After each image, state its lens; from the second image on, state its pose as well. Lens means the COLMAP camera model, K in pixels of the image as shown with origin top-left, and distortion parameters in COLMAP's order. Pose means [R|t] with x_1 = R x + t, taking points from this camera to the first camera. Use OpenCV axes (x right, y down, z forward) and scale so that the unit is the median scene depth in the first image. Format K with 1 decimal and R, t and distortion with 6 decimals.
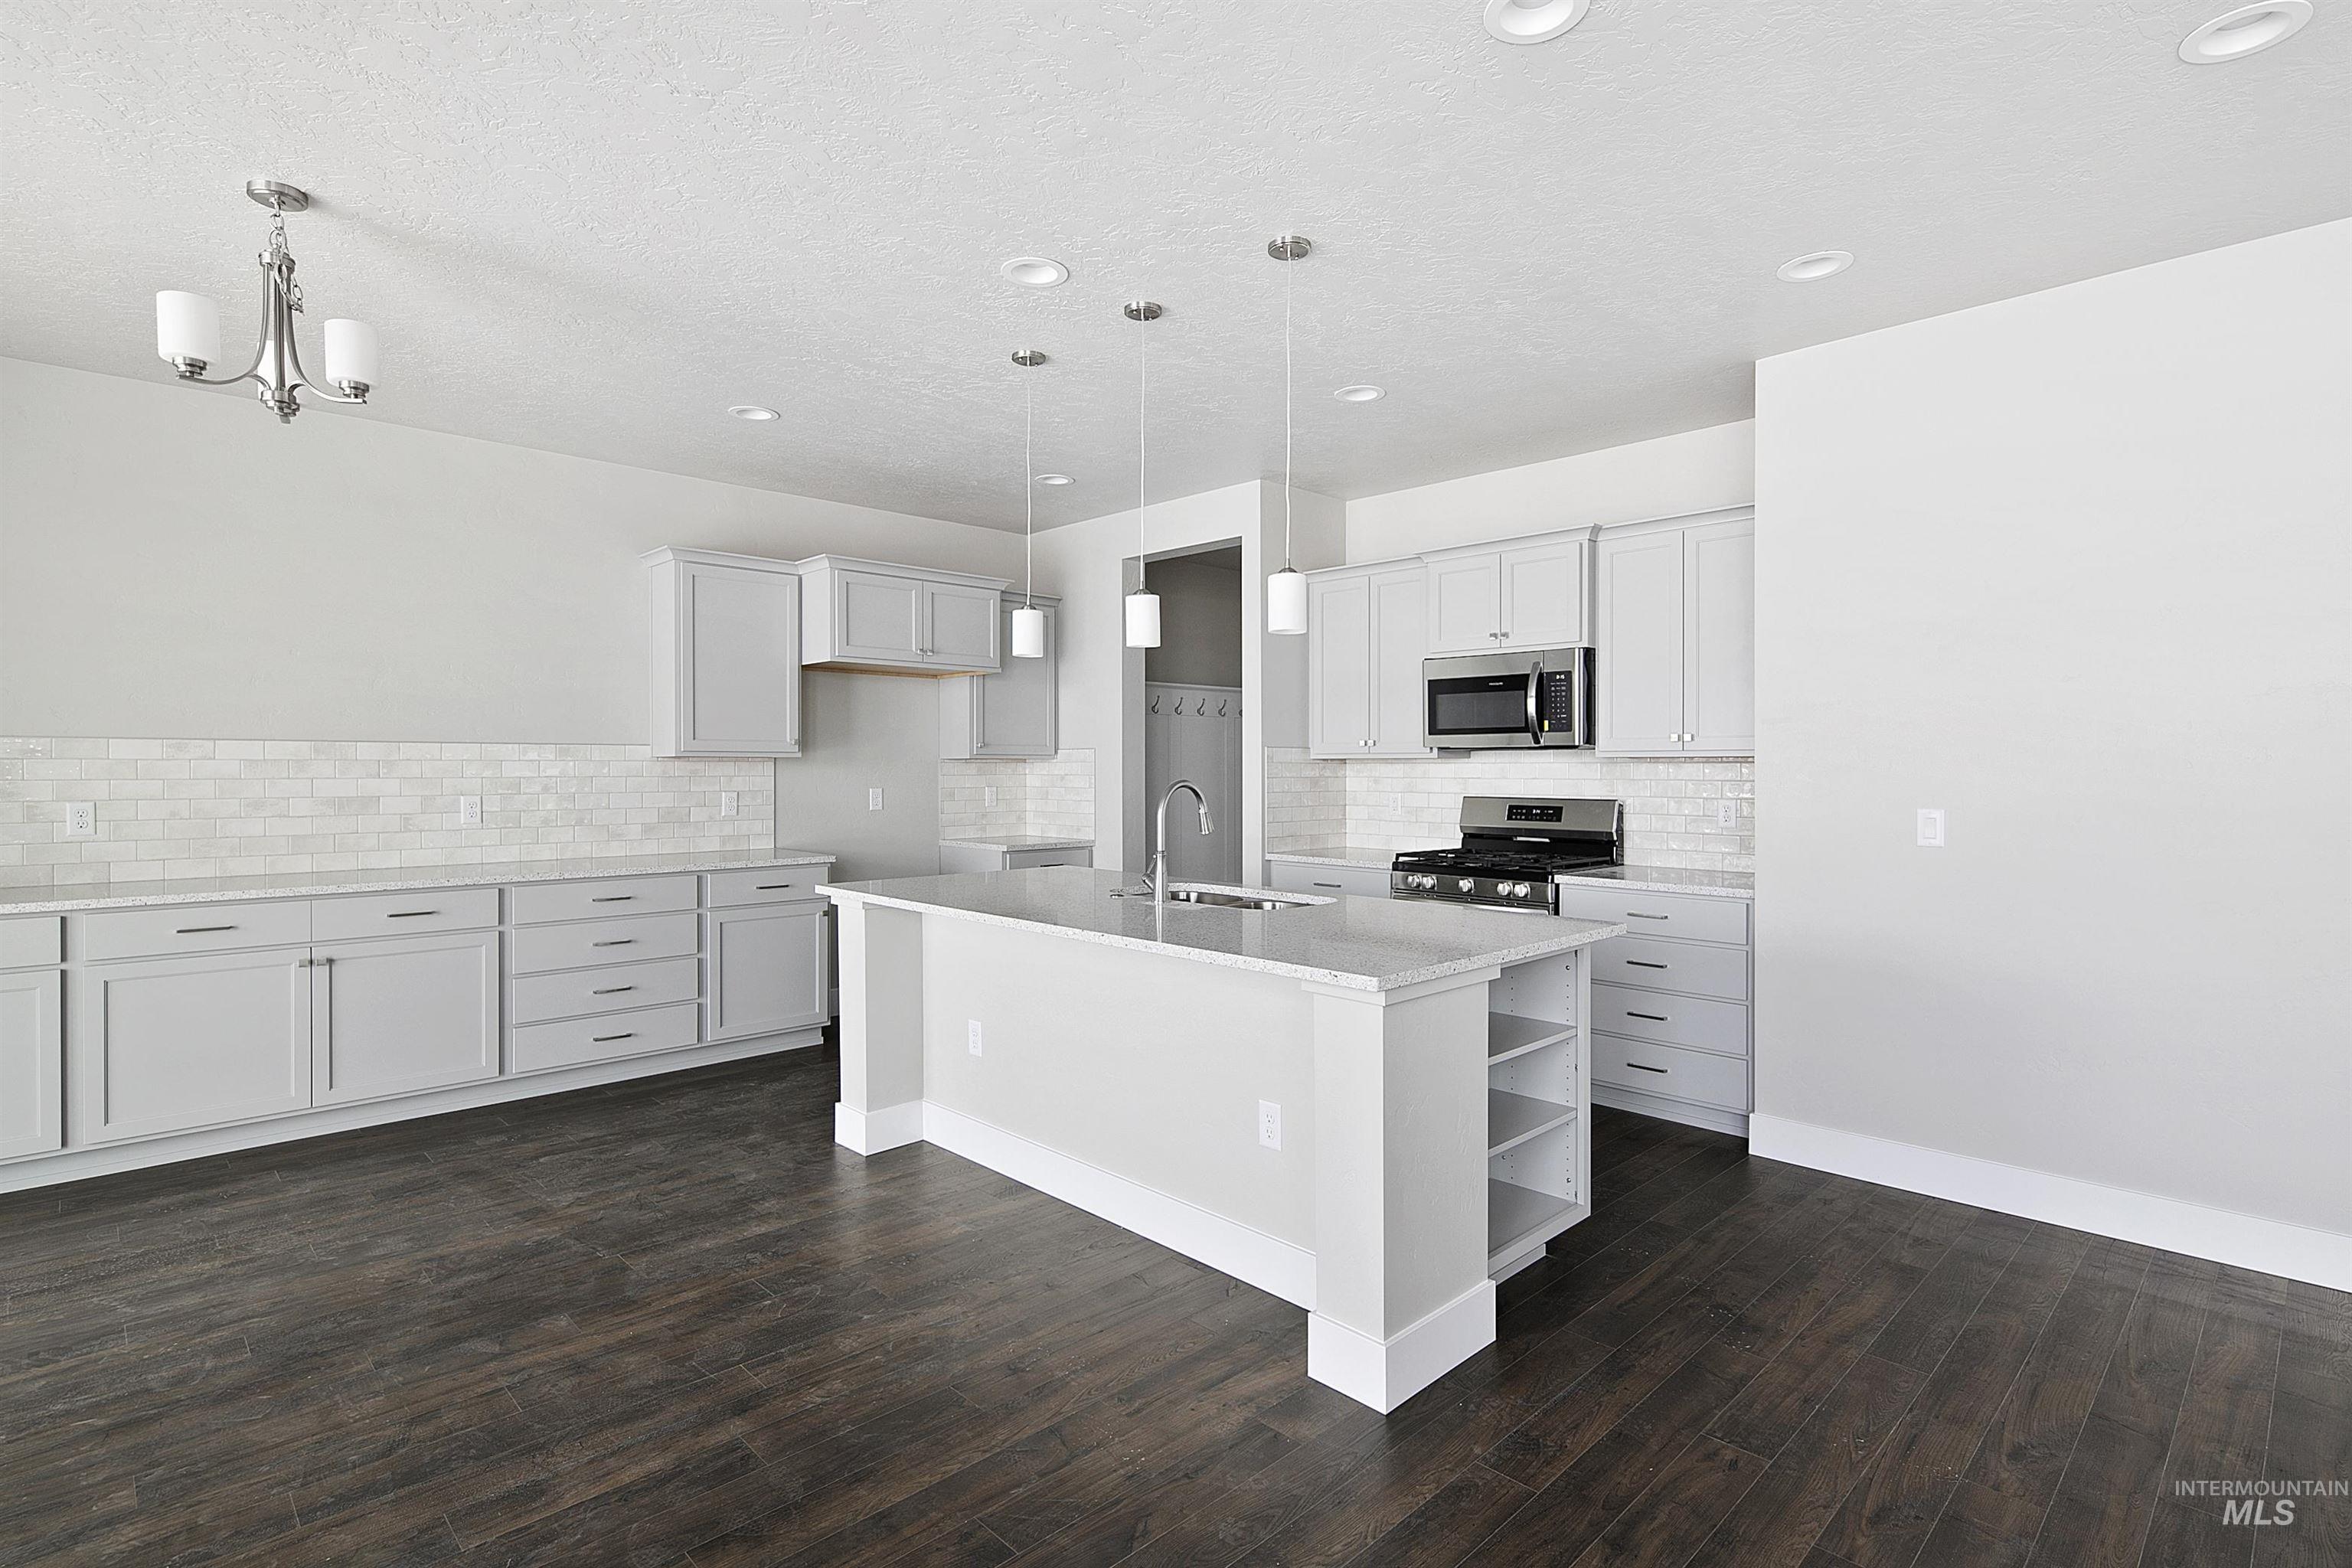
lens RADIAL K [[1150.8, 0, 1130.1], [0, 1150.8, 775.8], [0, 0, 1]] dist [0.001744, -0.001520]
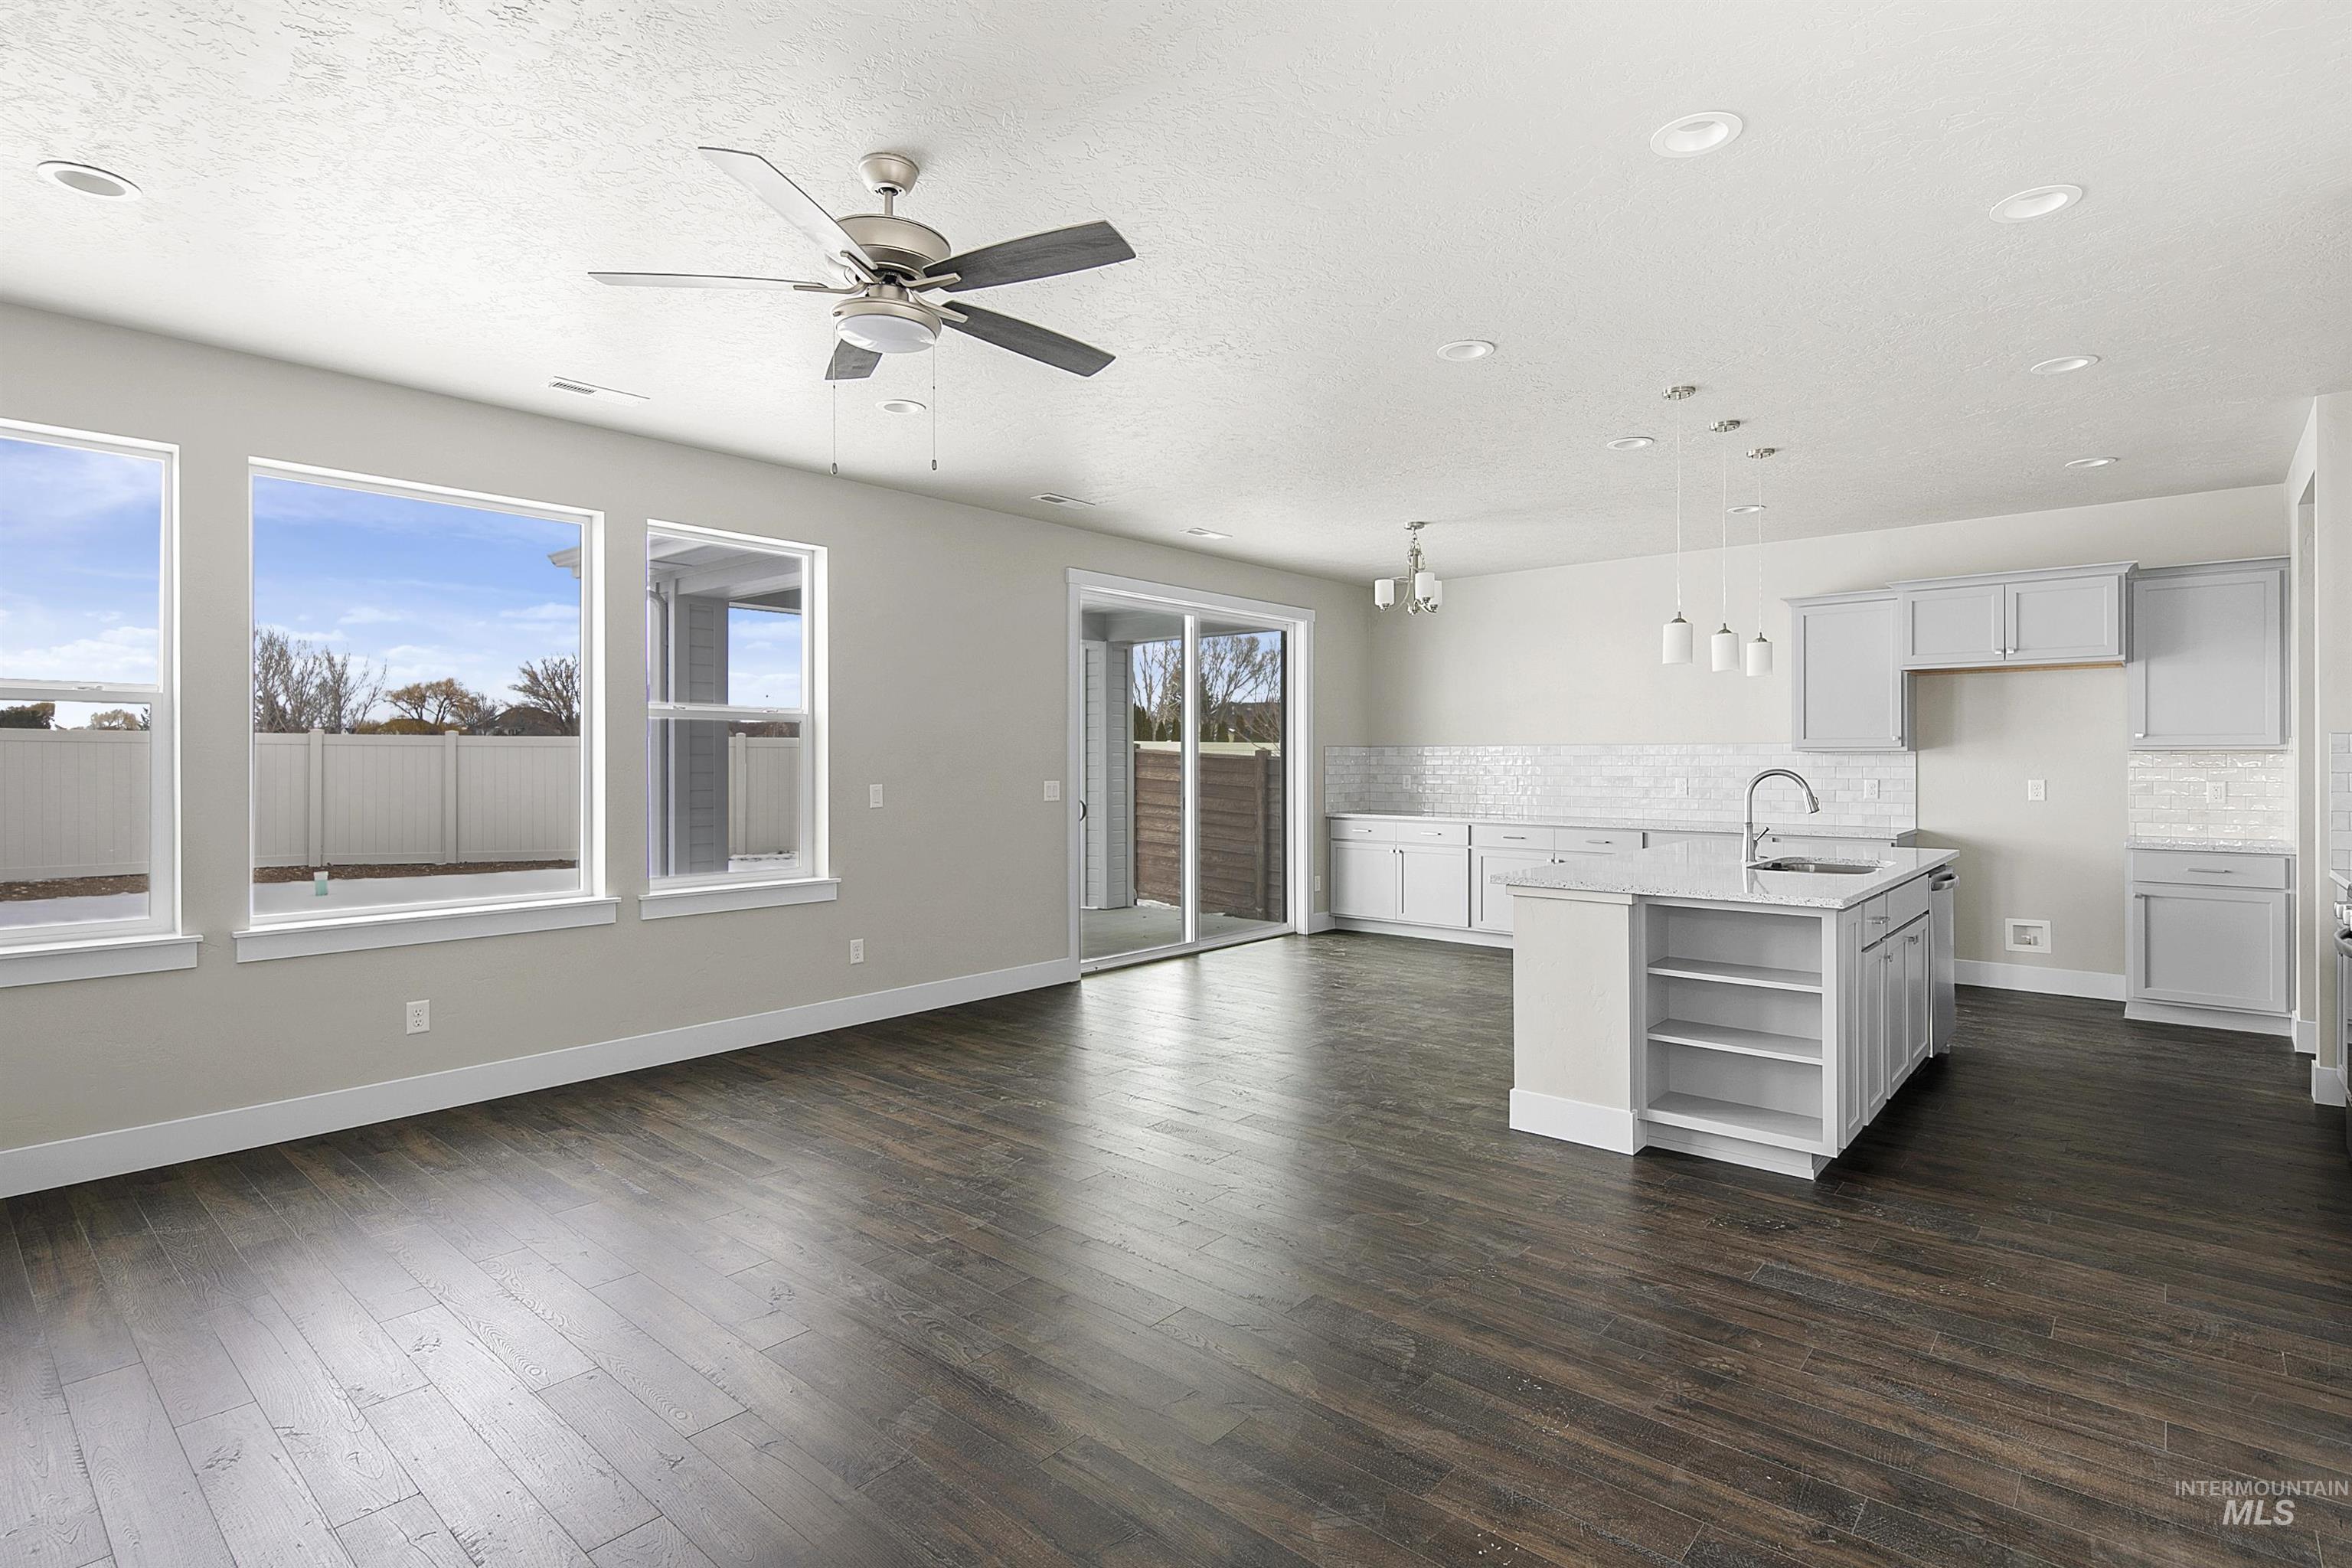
lens RADIAL K [[1150.8, 0, 1154.7], [0, 1150.8, 748.6], [0, 0, 1]] dist [0.001744, -0.001520]
pose [[0.069319, -0.010325, -0.997541, 0.902566], [-0.008191, 0.999907, -0.010918, 0.000696], [0.997561, 0.008927, 0.069228, 0.156041]]
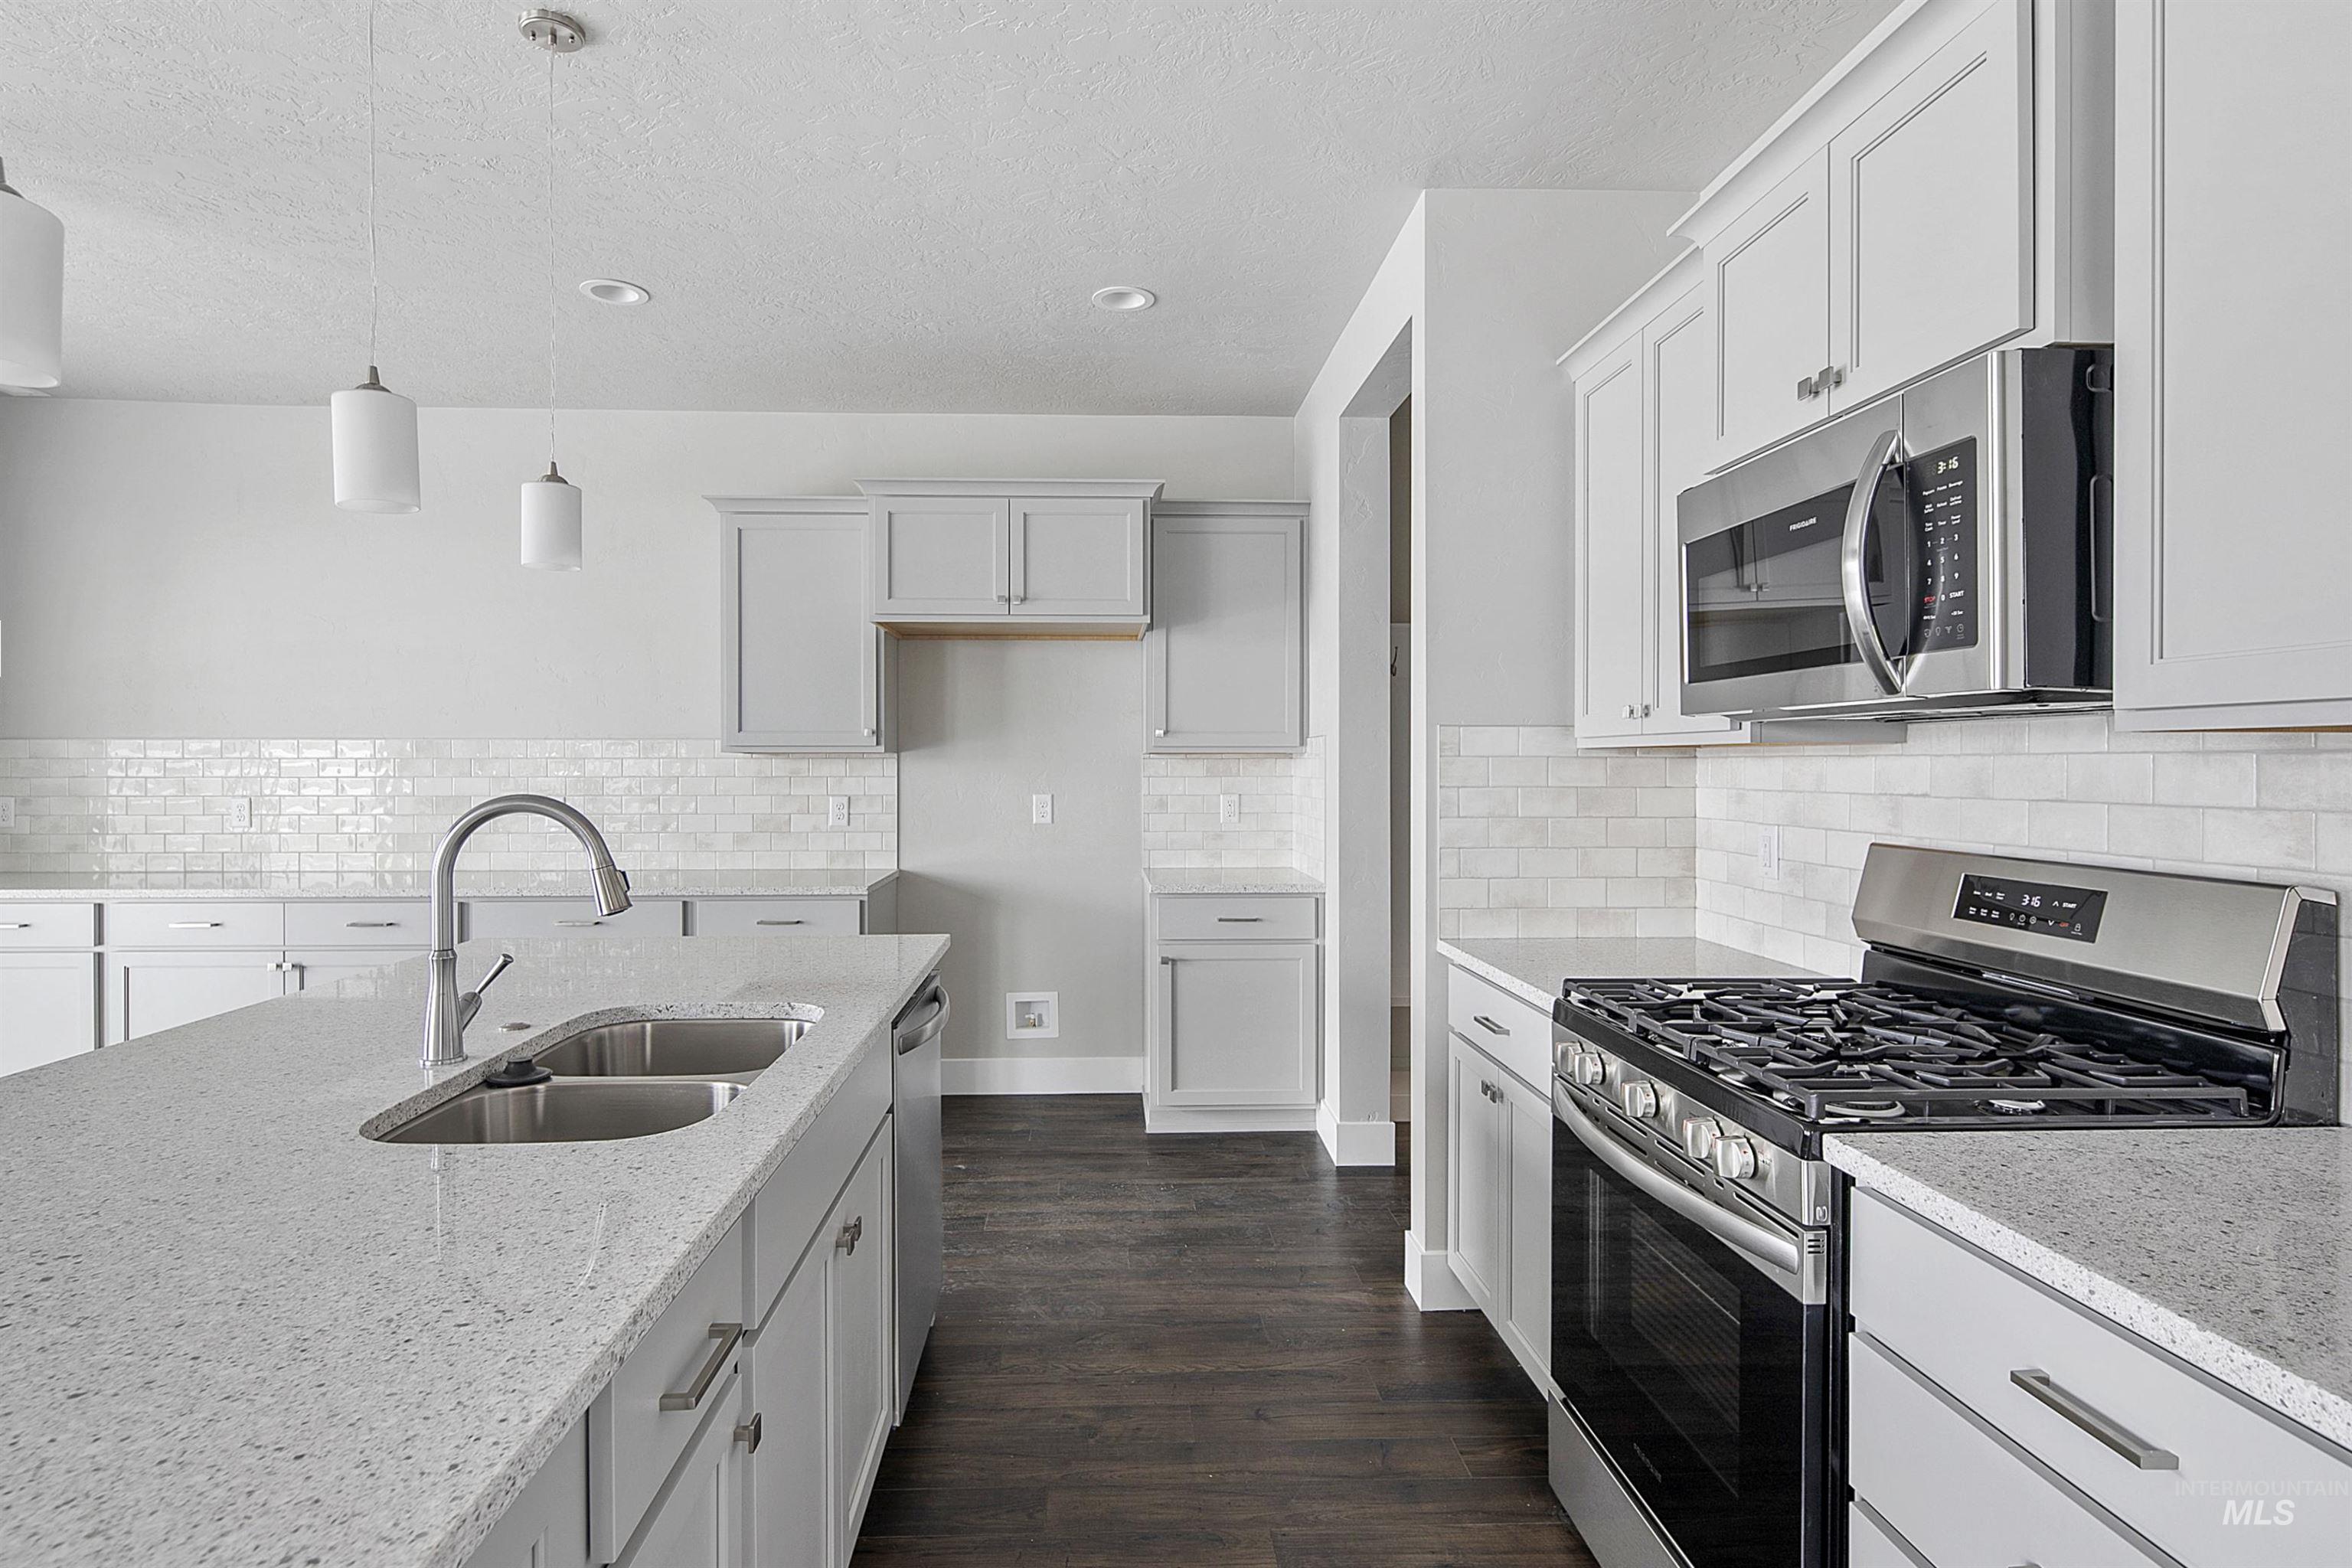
lens RADIAL K [[1150.8, 0, 1159.3], [0, 1150.8, 764.2], [0, 0, 1]] dist [0.001744, -0.001520]
pose [[0.756790, -0.000221, -0.653658, 0.375787], [-0.004908, 0.999970, -0.006020, -0.005134], [0.653640, 0.007763, 0.756766, 0.580287]]
